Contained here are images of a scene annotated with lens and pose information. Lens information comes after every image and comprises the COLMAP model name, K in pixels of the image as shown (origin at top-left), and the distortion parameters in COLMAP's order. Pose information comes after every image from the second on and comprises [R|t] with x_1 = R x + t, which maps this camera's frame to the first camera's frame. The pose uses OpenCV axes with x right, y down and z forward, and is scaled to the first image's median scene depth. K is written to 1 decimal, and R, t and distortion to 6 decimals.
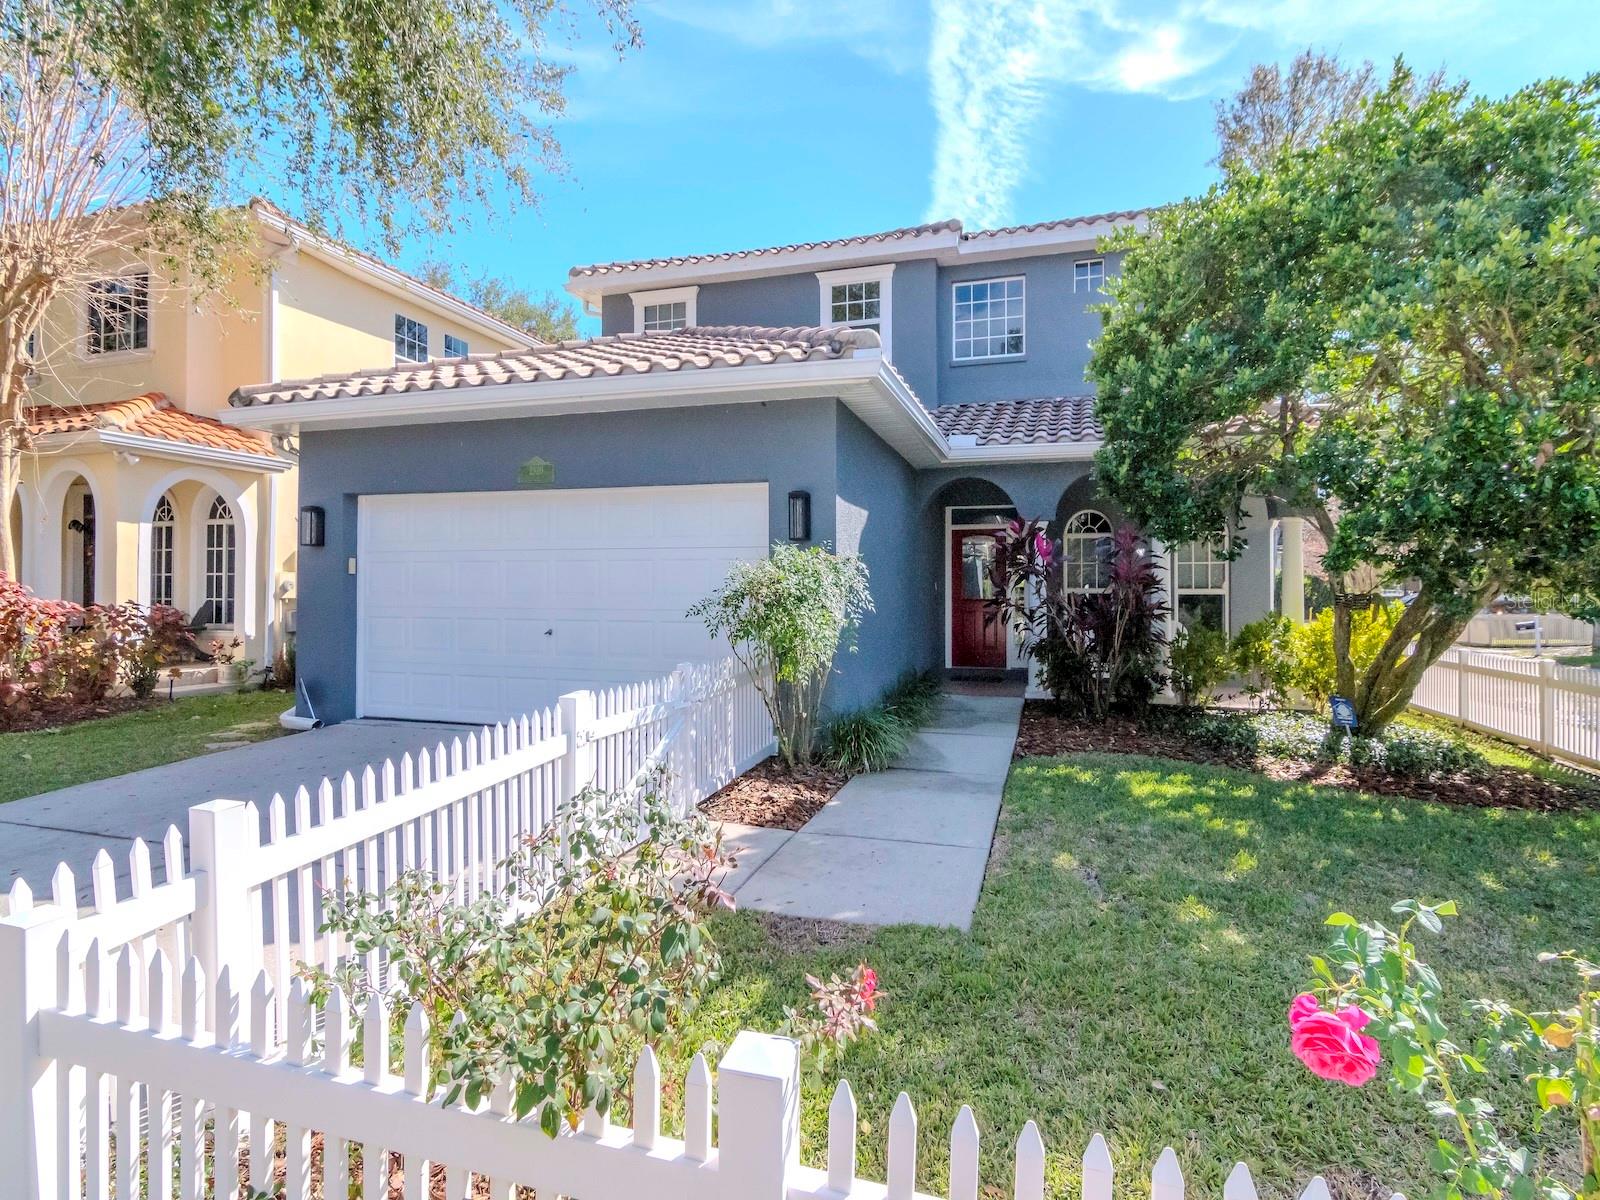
lens RADIAL K [[791.7, 0, 806.8], [0, 791.7, 576.4], [0, 0, 1]] dist [-0.007274, -0.004212]
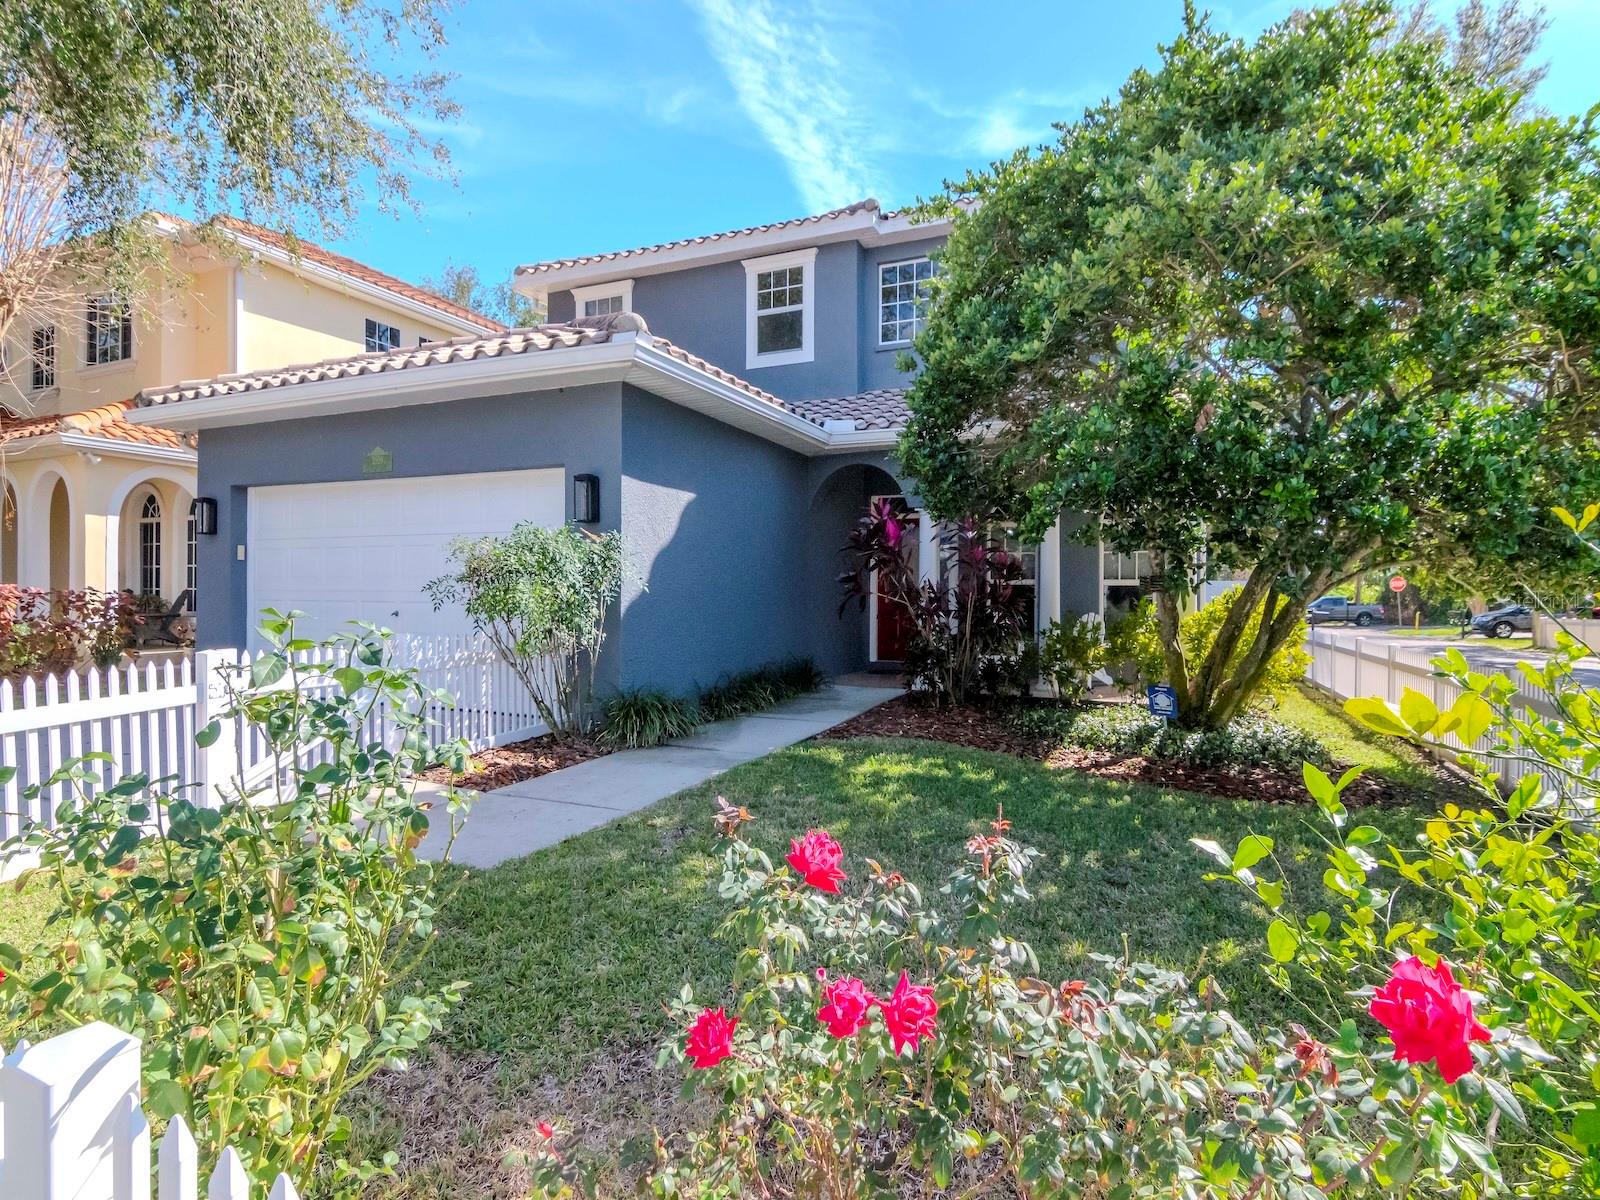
lens RADIAL K [[822.7, 0, 796.7], [0, 822.7, 594.6], [0, 0, 1]] dist [-0.017641, 0.000626]
pose [[0.992866, 0.004366, -0.119159, 0.213485], [-0.002282, 0.999842, 0.017620, 0.015669], [0.119217, -0.017223, 0.992719, -0.016251]]
